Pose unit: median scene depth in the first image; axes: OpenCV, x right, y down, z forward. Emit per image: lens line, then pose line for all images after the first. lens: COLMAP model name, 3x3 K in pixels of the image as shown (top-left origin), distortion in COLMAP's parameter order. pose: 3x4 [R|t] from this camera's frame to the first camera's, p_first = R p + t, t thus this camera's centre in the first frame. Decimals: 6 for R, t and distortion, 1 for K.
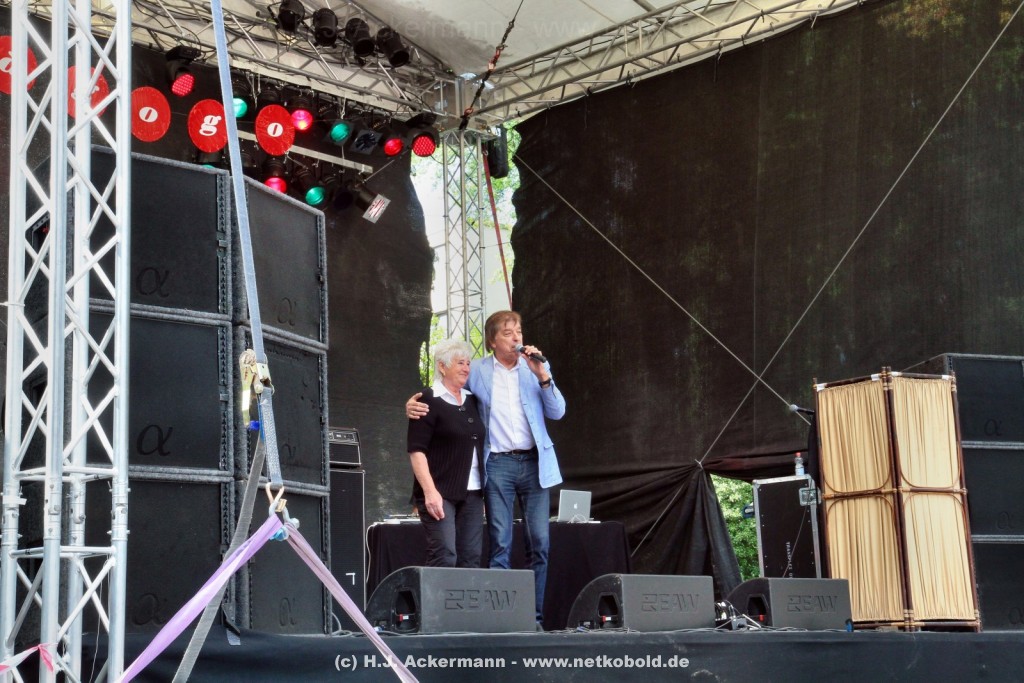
lens RADIAL K [[1695.2, 0, 515.5], [0, 1695.2, 335.5], [0, 0, 1]] dist [0.142187, 0.050637]
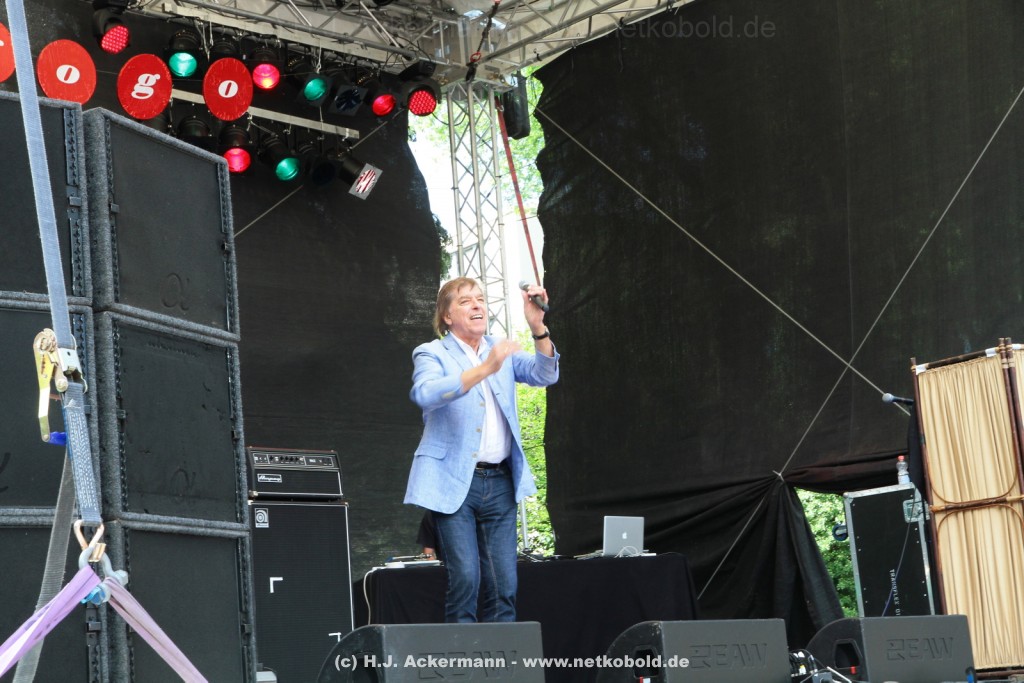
lens RADIAL K [[1969.8, 0, 500.9], [0, 1969.8, 344.3], [0, 0, 1]] dist [0.192234, 0.026983]
pose [[0.997898, -0.050036, -0.041175, 0.027254], [0.050043, 0.998747, -0.000860, 0.010954], [0.041166, -0.001202, 0.999152, 0.090341]]
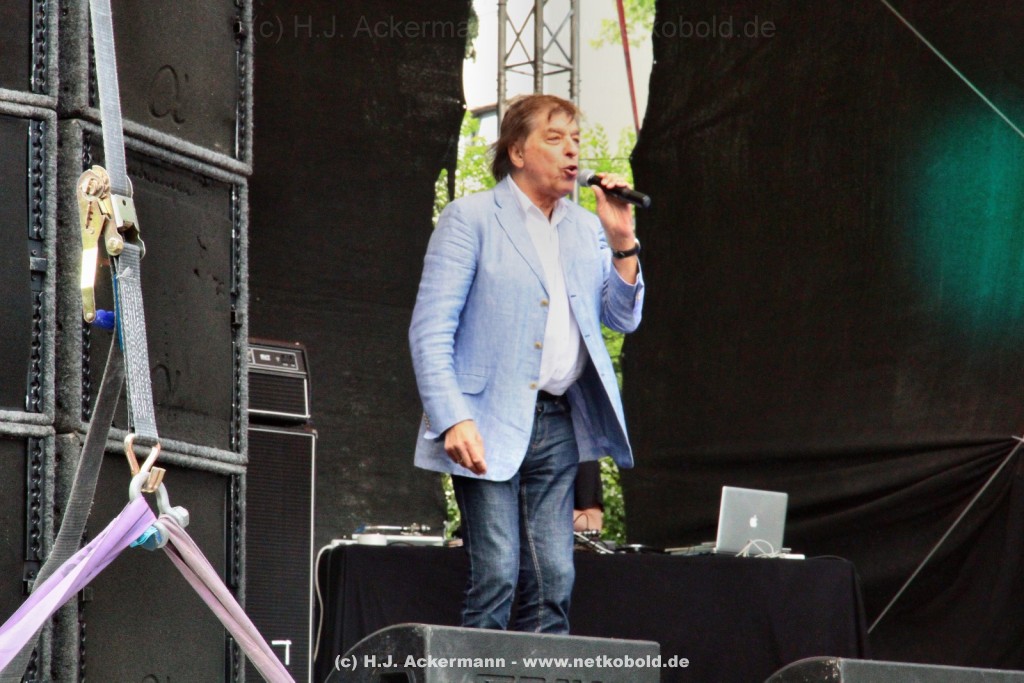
lens RADIAL K [[3617.2, 0, 512.0], [0, 3617.2, 341.5], [0, 0, 1]] dist [0.388619, 0.428518]
pose [[0.998840, 0.033707, -0.034397, 0.001352], [-0.031965, 0.998238, 0.049985, 0.001032], [0.036021, -0.048828, 0.998157, -0.027156]]
